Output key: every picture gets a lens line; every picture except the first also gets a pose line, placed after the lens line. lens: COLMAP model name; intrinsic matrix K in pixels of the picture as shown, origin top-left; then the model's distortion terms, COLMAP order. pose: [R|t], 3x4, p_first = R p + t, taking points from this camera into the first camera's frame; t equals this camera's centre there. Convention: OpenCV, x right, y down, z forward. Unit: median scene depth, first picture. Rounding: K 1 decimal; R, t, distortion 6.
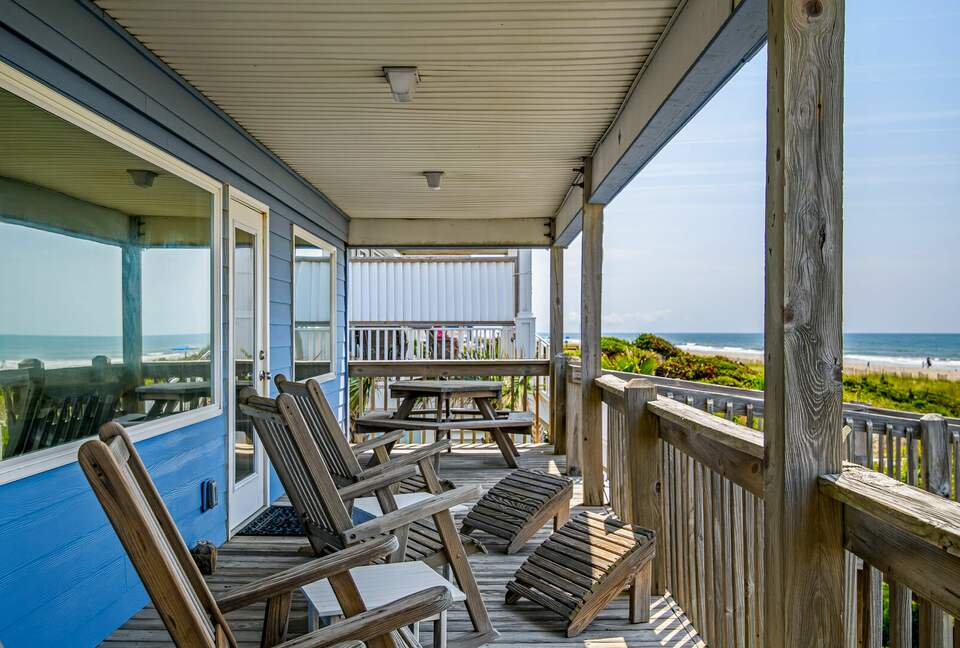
lens RADIAL K [[766.8, 0, 480.0], [0, 766.8, 324.0], [0, 0, 1]] dist [-0.003239, 0.001375]
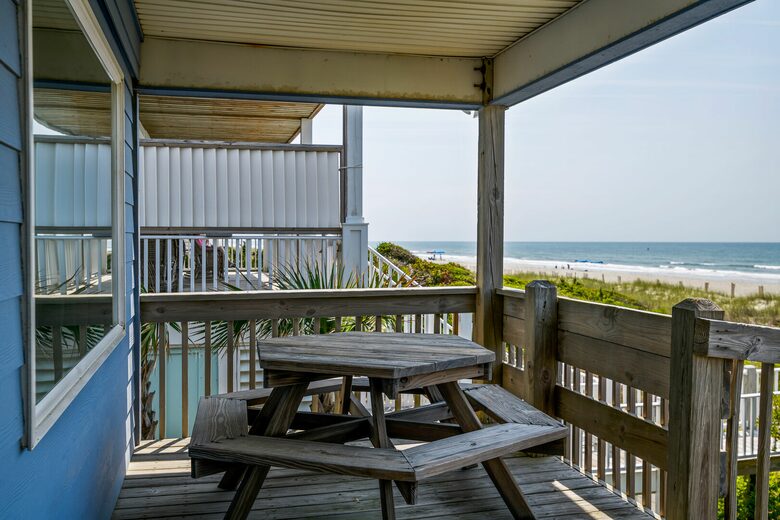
lens RADIAL K [[676.3, 0, 390.0], [0, 676.3, 260.0], [0, 0, 1]] dist [0.000154, 0.003151]
pose [[0.969670, -0.004813, 0.244372, -0.076080], [-0.004766, 0.999244, 0.038590, 0.002078], [-0.244373, -0.038584, 0.968913, 0.316593]]
